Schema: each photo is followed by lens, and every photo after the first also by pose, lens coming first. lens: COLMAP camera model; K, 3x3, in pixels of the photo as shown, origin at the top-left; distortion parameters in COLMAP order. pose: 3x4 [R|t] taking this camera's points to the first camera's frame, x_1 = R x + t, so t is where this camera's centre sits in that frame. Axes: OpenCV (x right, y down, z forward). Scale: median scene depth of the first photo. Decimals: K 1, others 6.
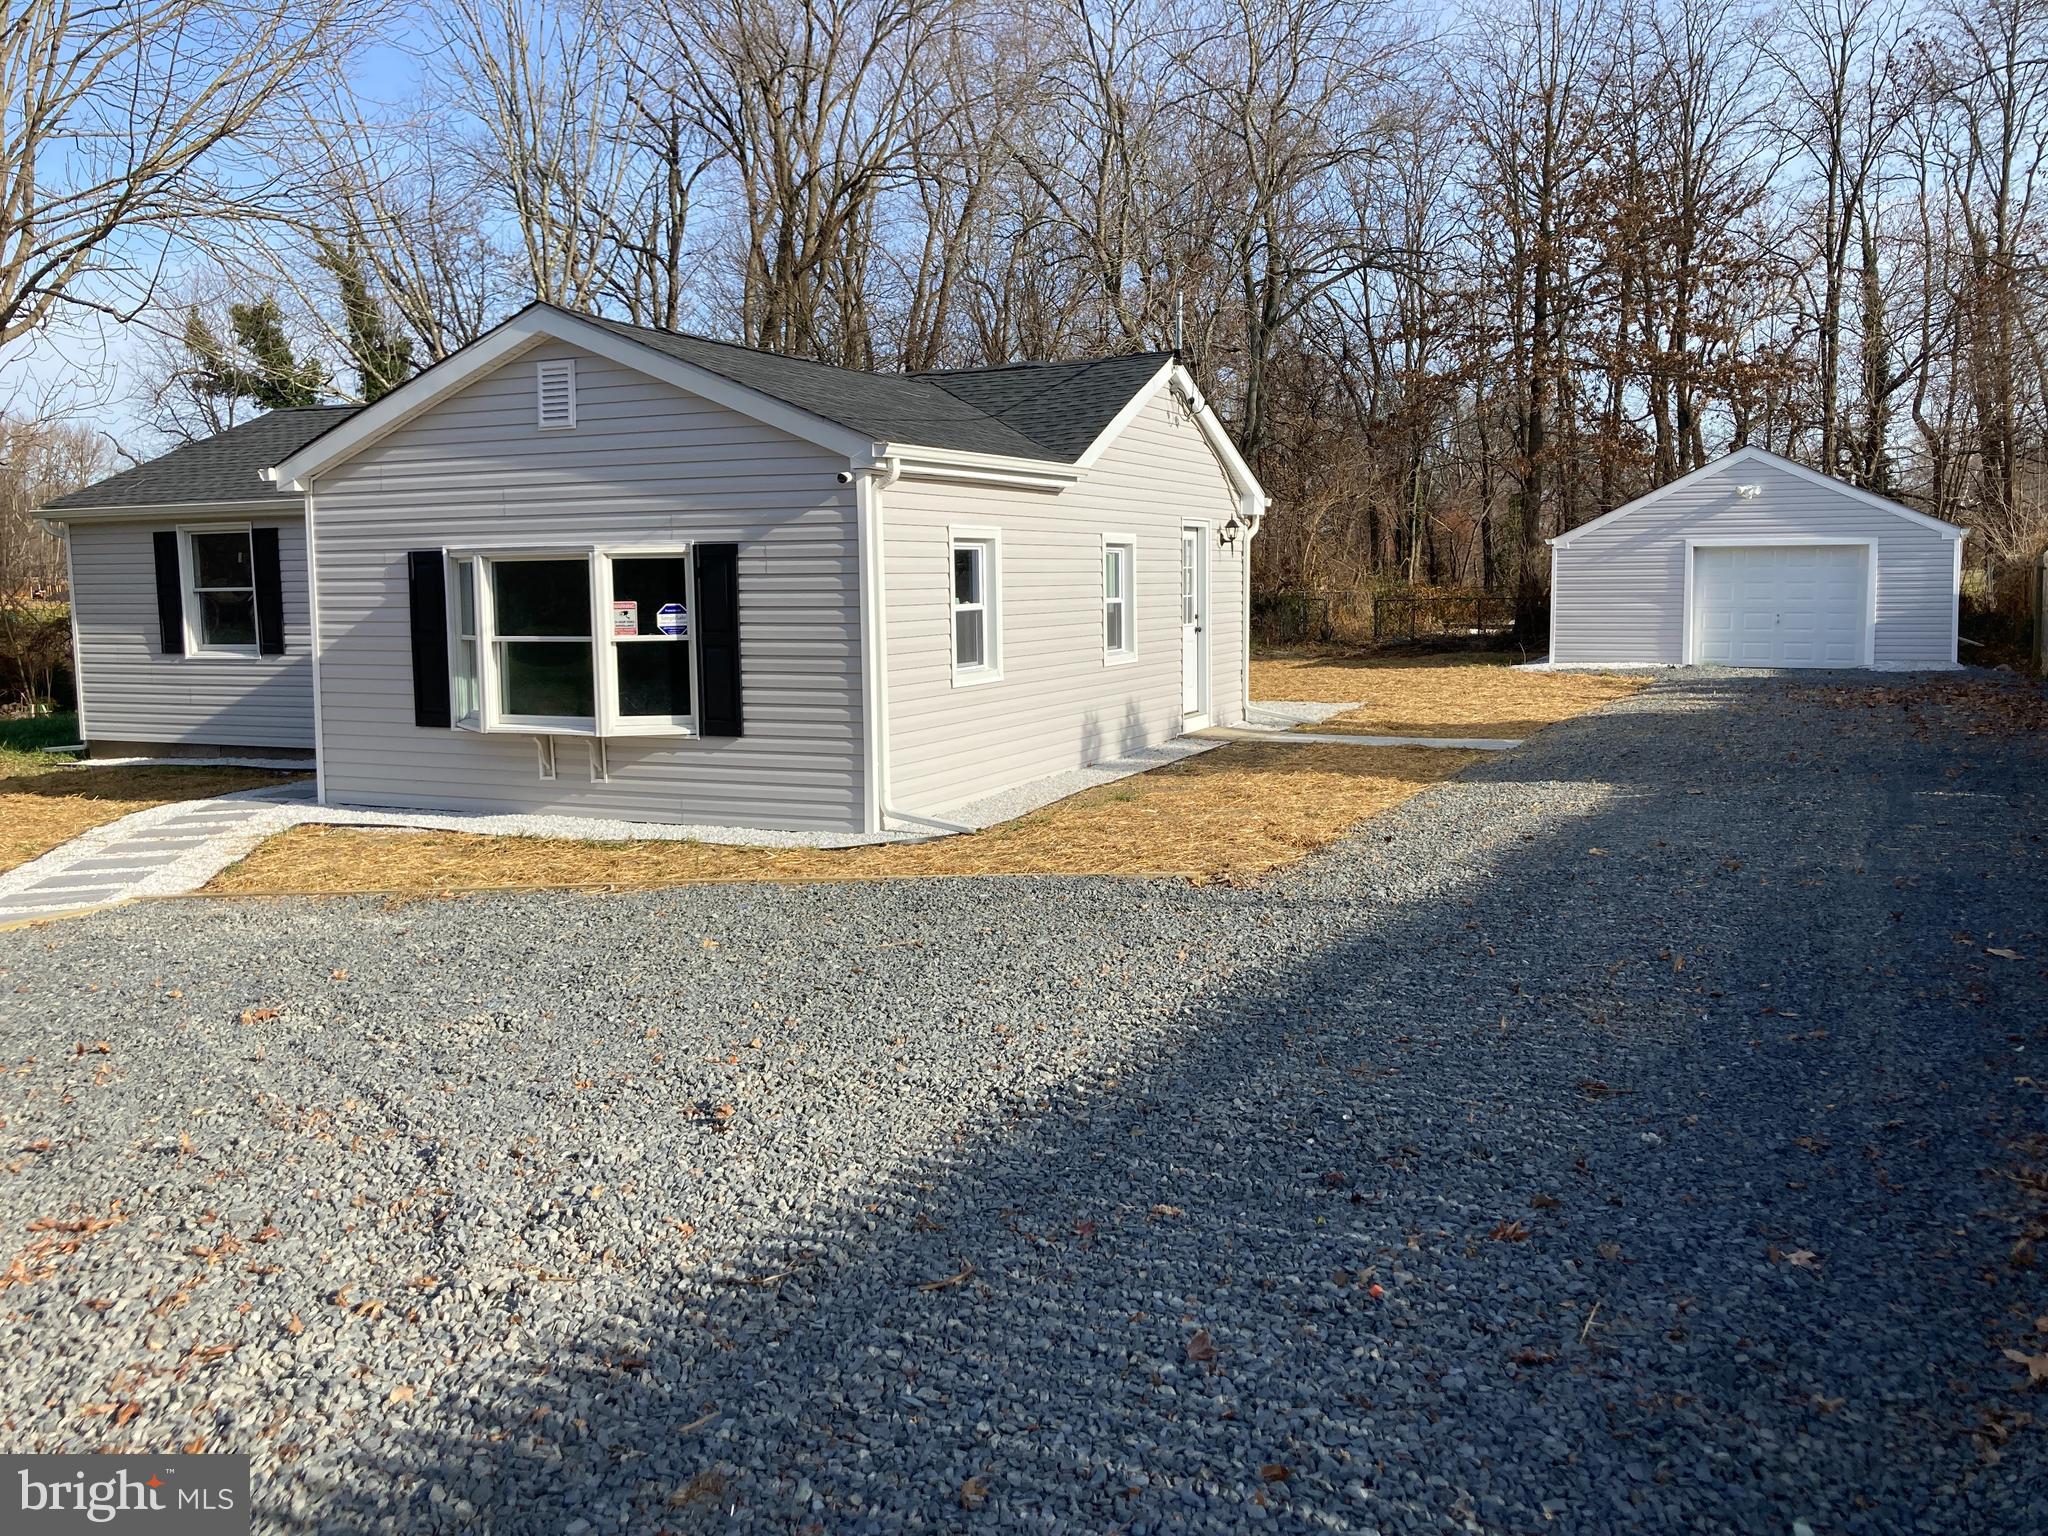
lens RADIAL K [[1670.0, 0, 1033.7], [0, 1670.0, 745.7], [0, 0, 1]] dist [0.042600, -0.046621]
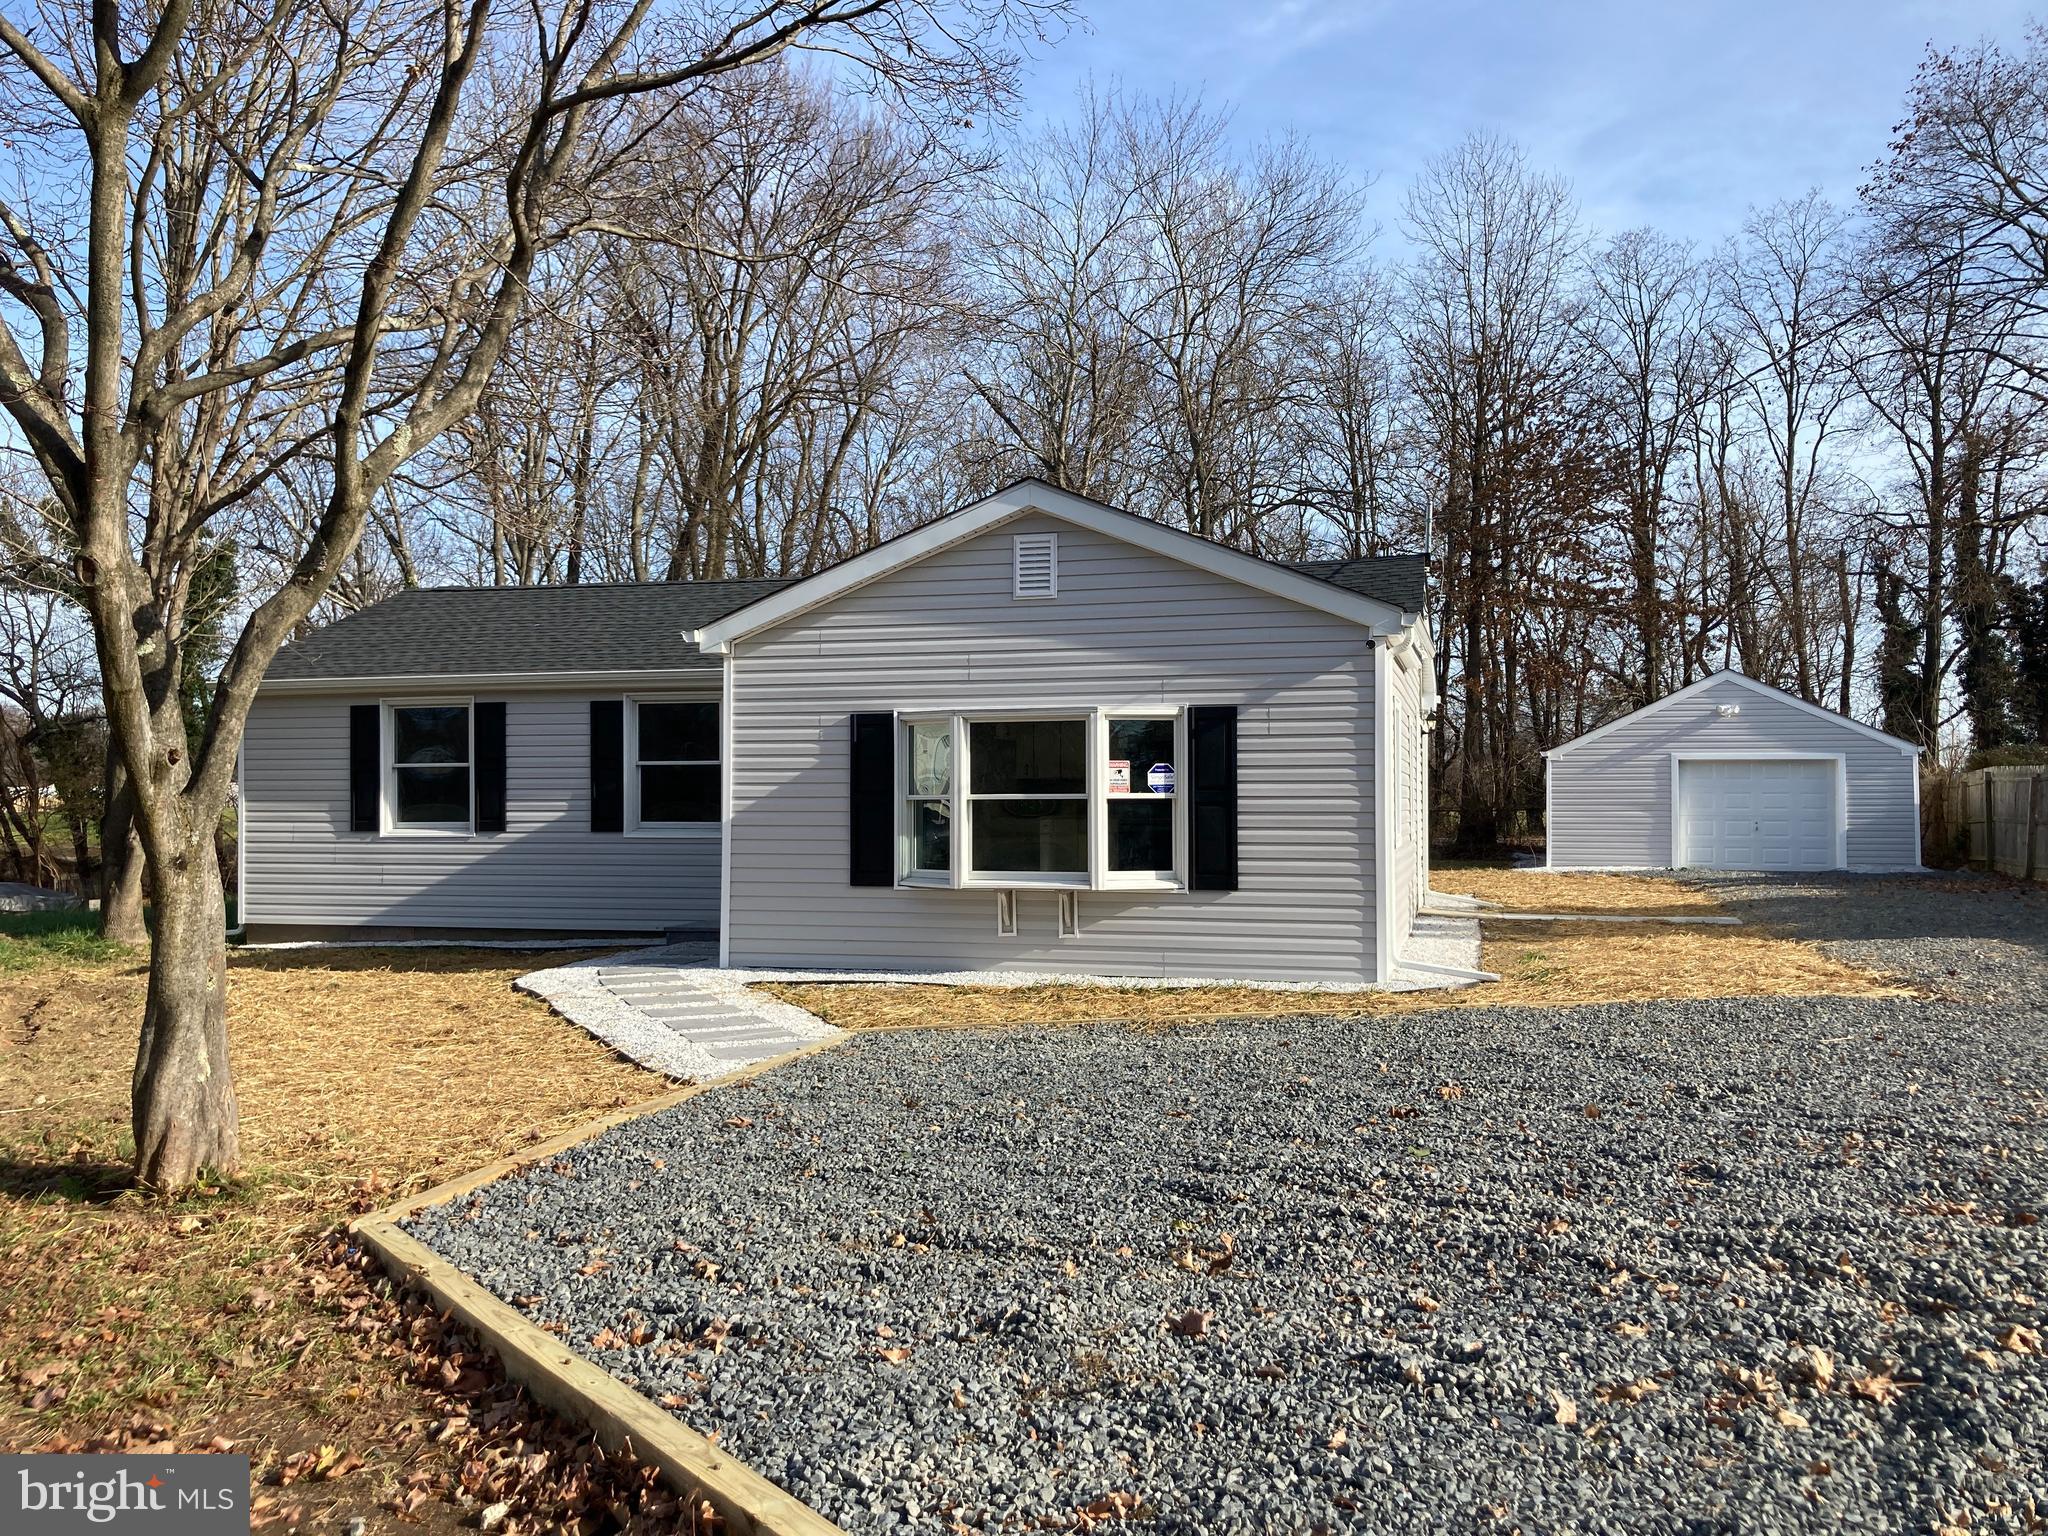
lens RADIAL K [[1670.0, 0, 1022.5], [0, 1670.0, 760.1], [0, 0, 1]] dist [0.042600, -0.046621]
pose [[0.987762, 0.016302, 0.155113, -0.451539], [0.003644, 0.991839, -0.127447, 0.044487], [-0.155925, 0.126452, 0.979641, -0.008103]]
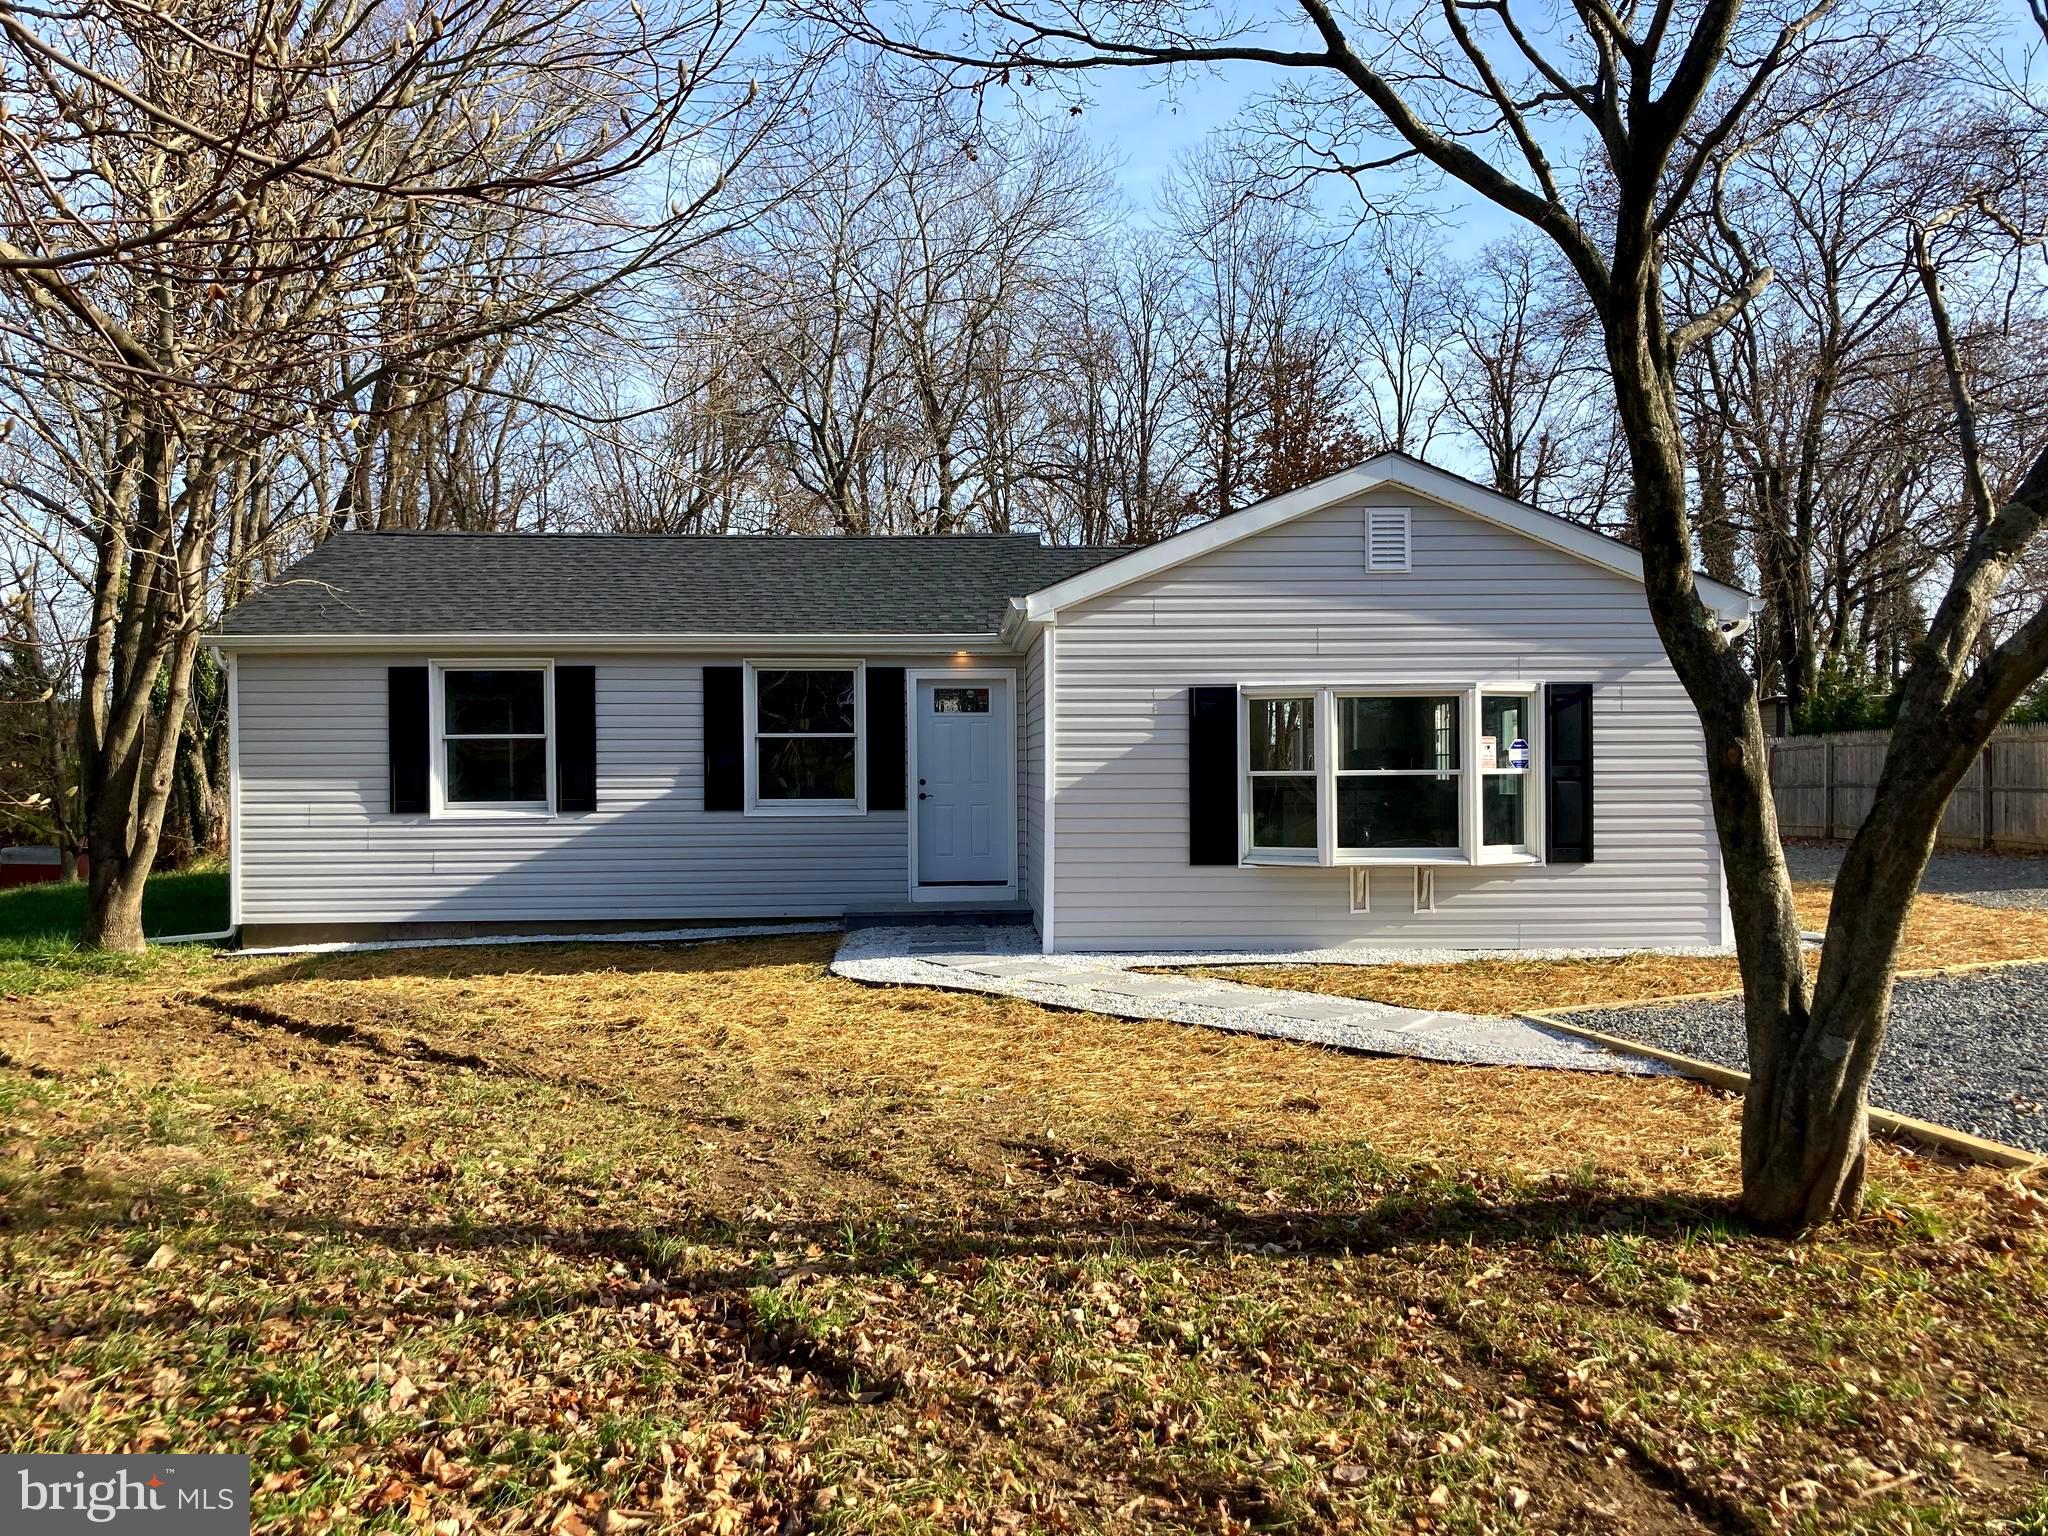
lens RADIAL K [[1670.0, 0, 1044.7], [0, 1670.0, 775.5], [0, 0, 1]] dist [0.042600, -0.046621]
pose [[0.897781, 0.007968, 0.440369, -0.930243], [0.037147, 0.994904, -0.093733, 0.025987], [-0.438872, 0.100510, 0.892910, 0.179150]]
